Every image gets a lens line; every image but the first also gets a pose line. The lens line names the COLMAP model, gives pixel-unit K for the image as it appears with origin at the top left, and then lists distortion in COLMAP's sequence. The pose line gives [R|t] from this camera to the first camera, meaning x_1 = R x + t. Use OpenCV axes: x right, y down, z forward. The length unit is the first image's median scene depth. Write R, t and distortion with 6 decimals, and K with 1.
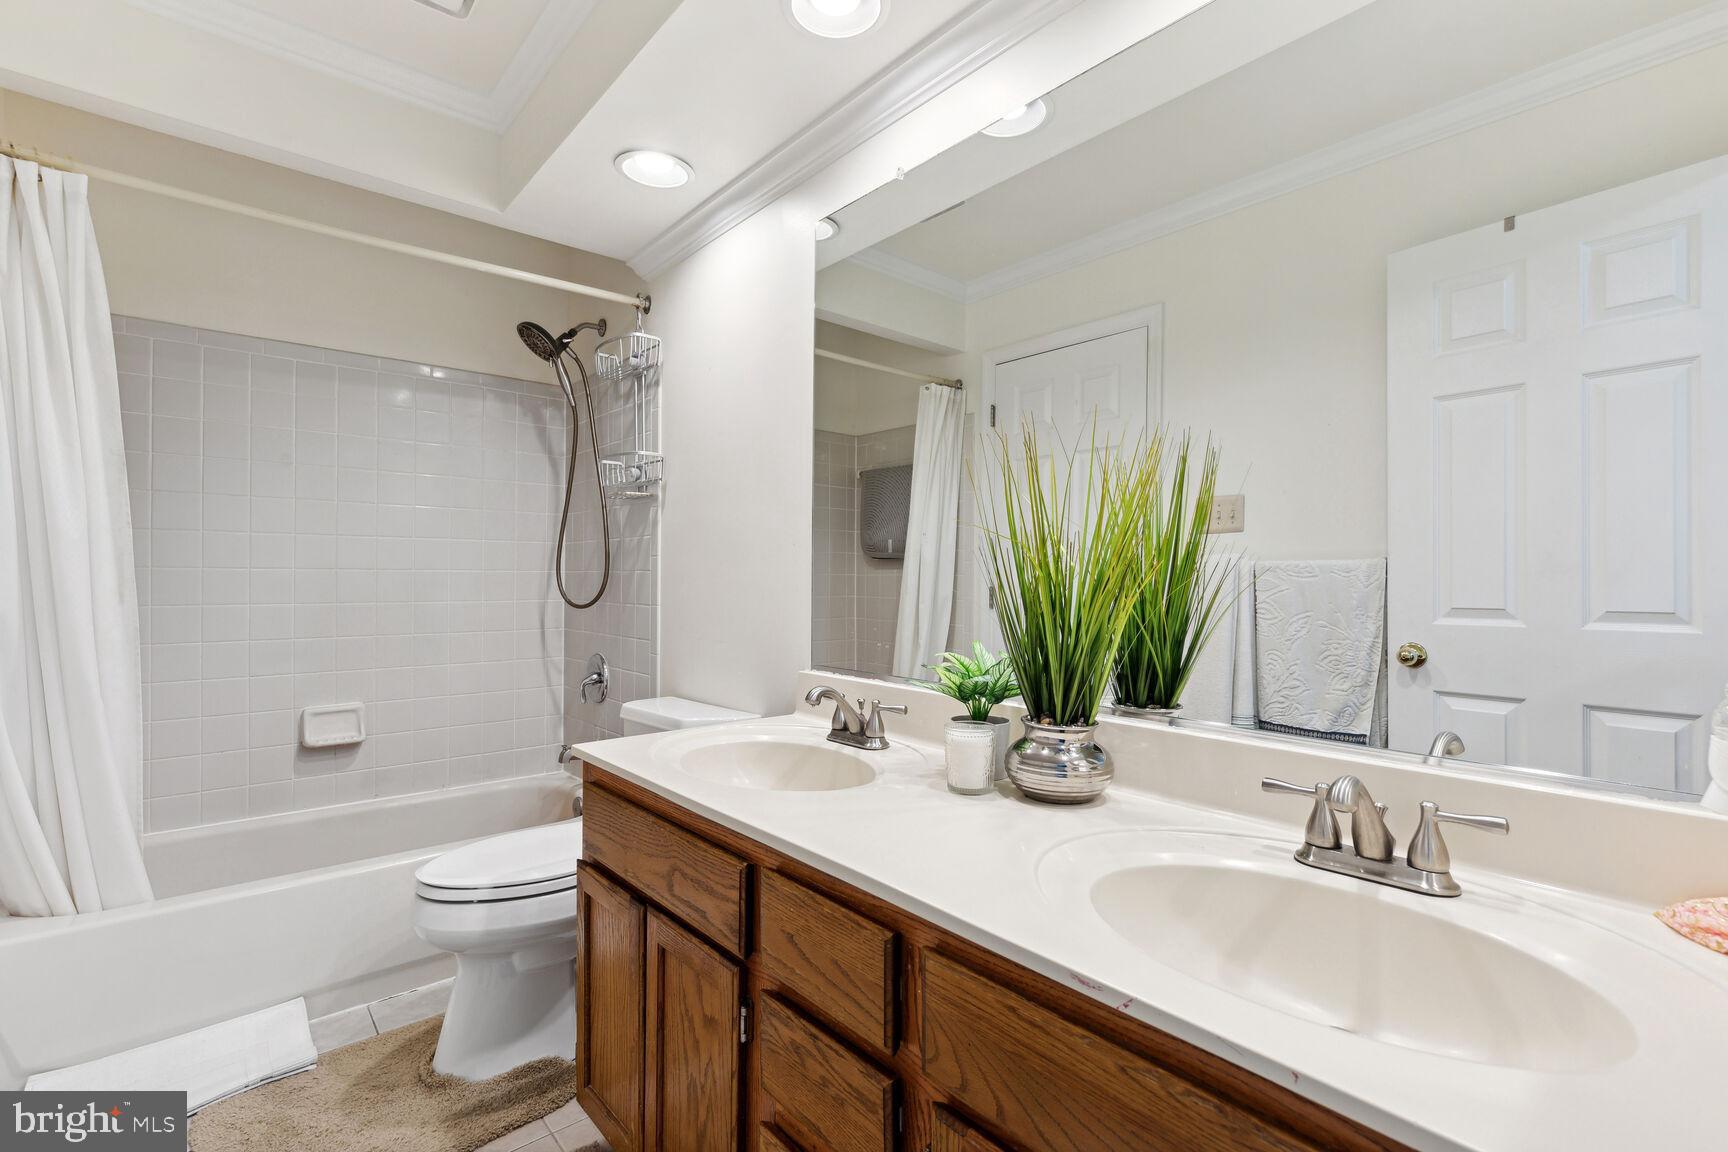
lens RADIAL K [[773.2, 0, 867.1], [0, 773.2, 558.8], [0, 0, 1]] dist [0.000304, -0.000004]
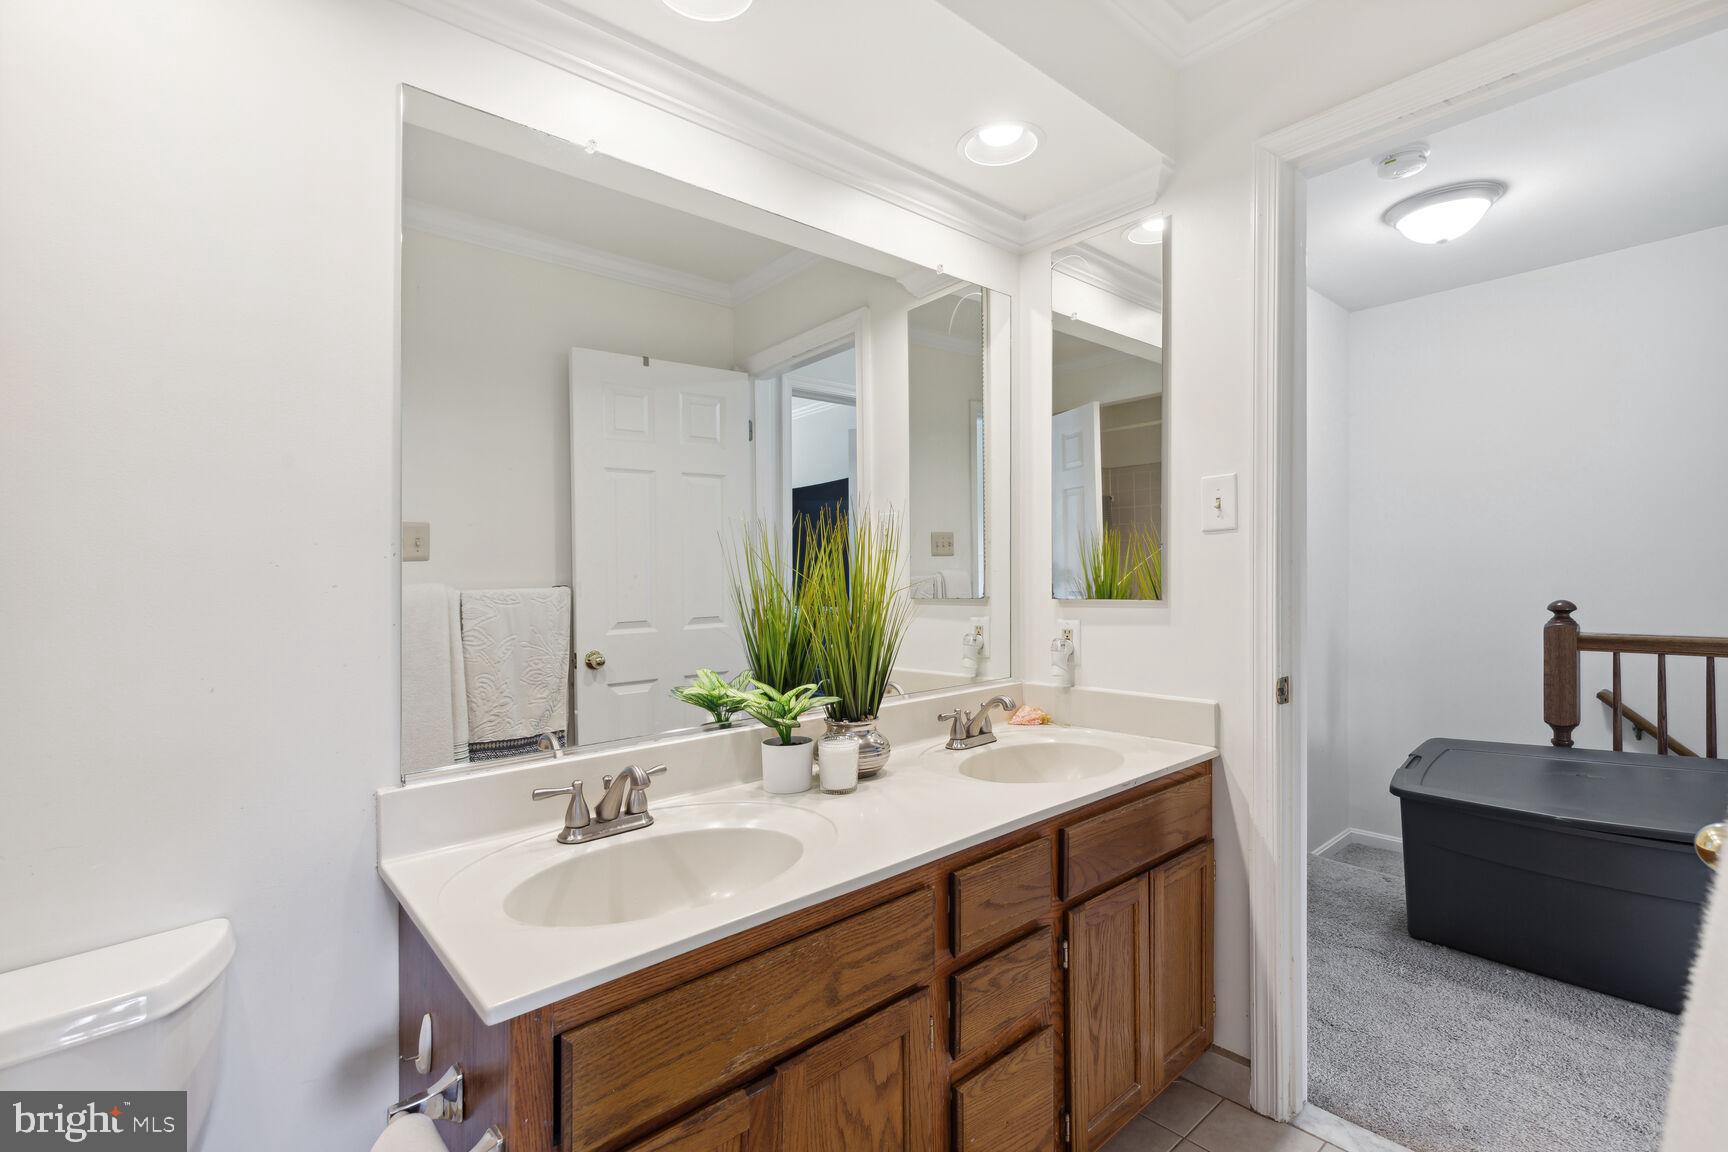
lens RADIAL K [[785.9, 0, 860.1], [0, 785.9, 572.6], [0, 0, 1]] dist [0.001018, 0.000053]
pose [[0.000792, -0.000352, 1.000000, -0.680931], [-0.004322, 0.999991, 0.000355, -0.029469], [-0.999990, -0.004322, 0.000790, 0.586419]]
